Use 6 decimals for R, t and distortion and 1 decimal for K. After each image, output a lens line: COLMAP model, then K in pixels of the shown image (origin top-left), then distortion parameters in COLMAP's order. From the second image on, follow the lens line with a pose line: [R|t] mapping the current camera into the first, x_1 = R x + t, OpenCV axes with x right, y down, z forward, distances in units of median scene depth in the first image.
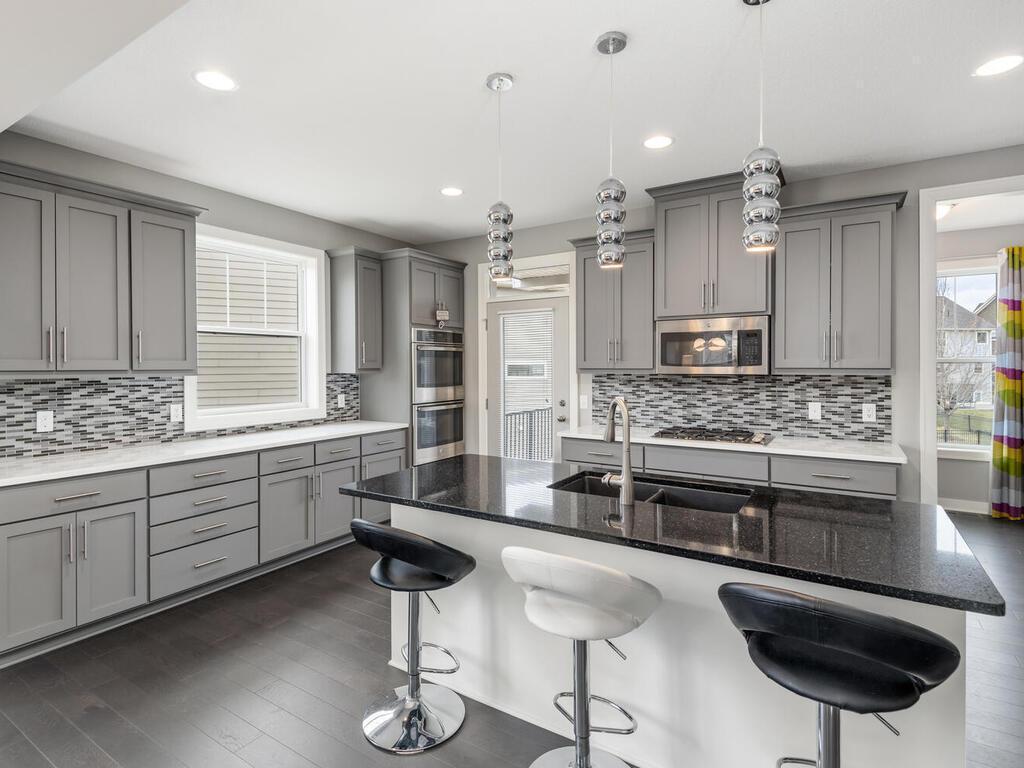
lens RADIAL K [[525.7, 0, 509.2], [0, 525.7, 370.5], [0, 0, 1]] dist [0.030327, -0.019583]
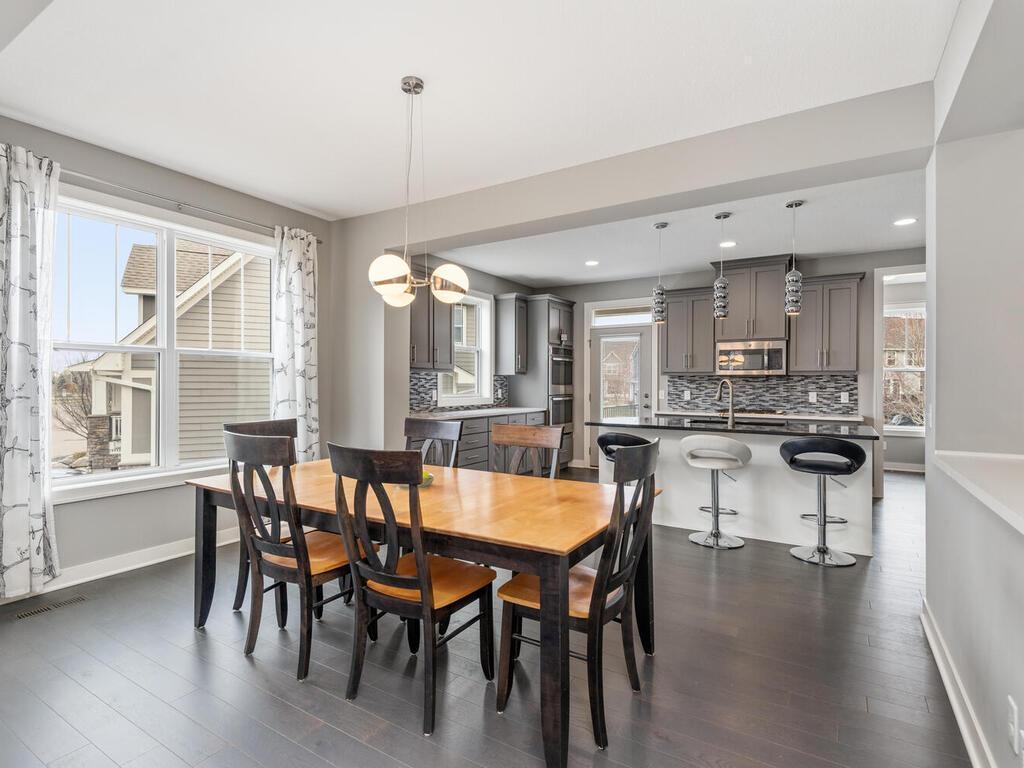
lens RADIAL K [[525.7, 0, 504.3], [0, 525.7, 384.2], [0, 0, 1]] dist [0.030327, -0.019583]
pose [[0.999956, 0.006911, 0.006291, -0.390299], [-0.006868, 0.999953, -0.006778, 0.051400], [-0.006338, 0.006735, 0.999957, -0.637408]]
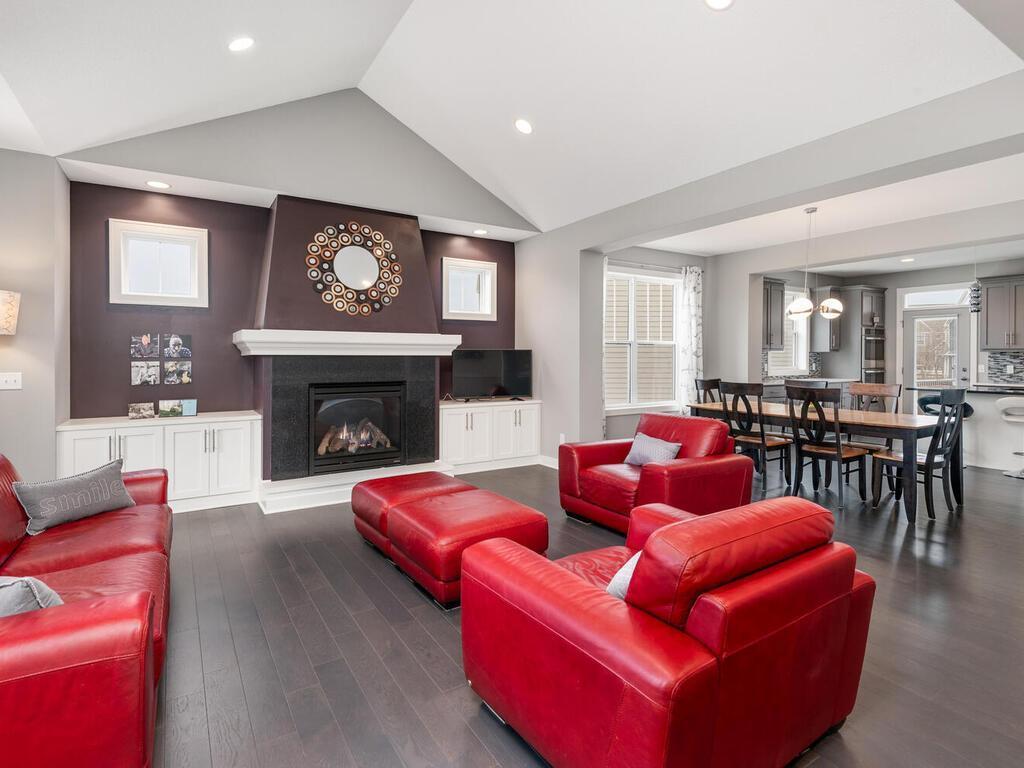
lens RADIAL K [[525.7, 0, 518.7], [0, 525.7, 361.9], [0, 0, 1]] dist [0.030327, -0.019583]
pose [[0.907440, 0.009643, -0.420072, -0.597803], [-0.007609, 0.999950, 0.006516, 0.045349], [0.420113, -0.002717, 0.907468, -1.450231]]
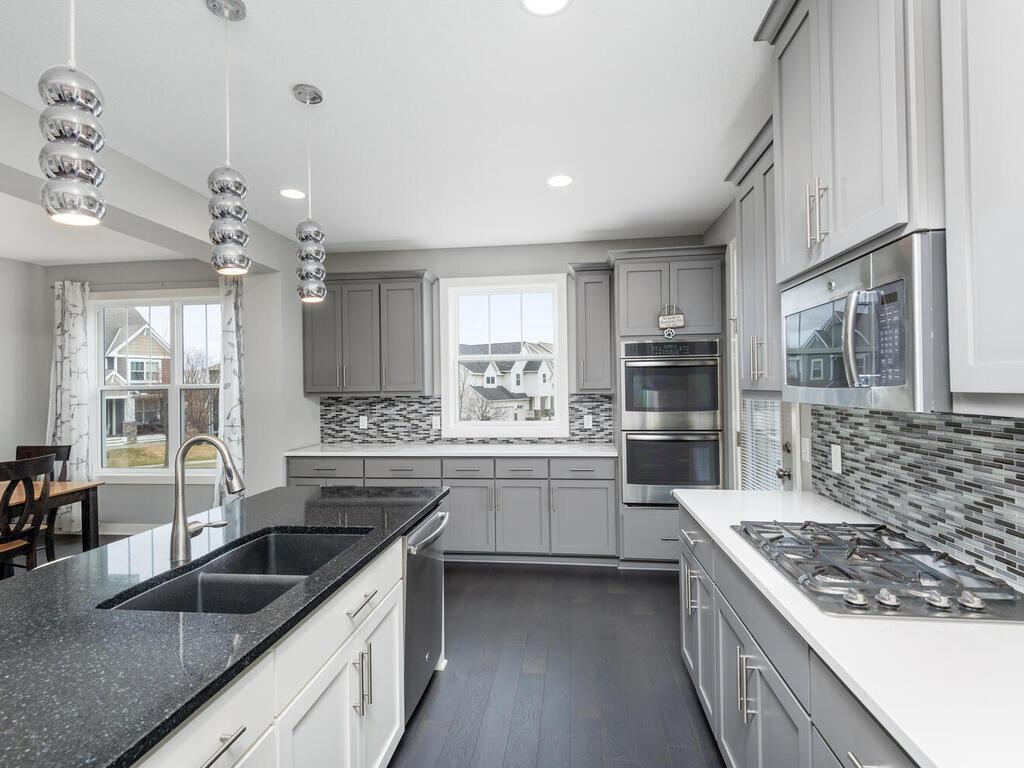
lens RADIAL K [[525.7, 0, 506.9], [0, 525.7, 386.3], [0, 0, 1]] dist [0.030327, -0.019583]
pose [[0.417218, -0.003522, -0.908799, 0.622408], [0.004506, 0.999988, -0.001807, -0.008541], [0.908795, -0.003341, 0.417229, 0.568608]]
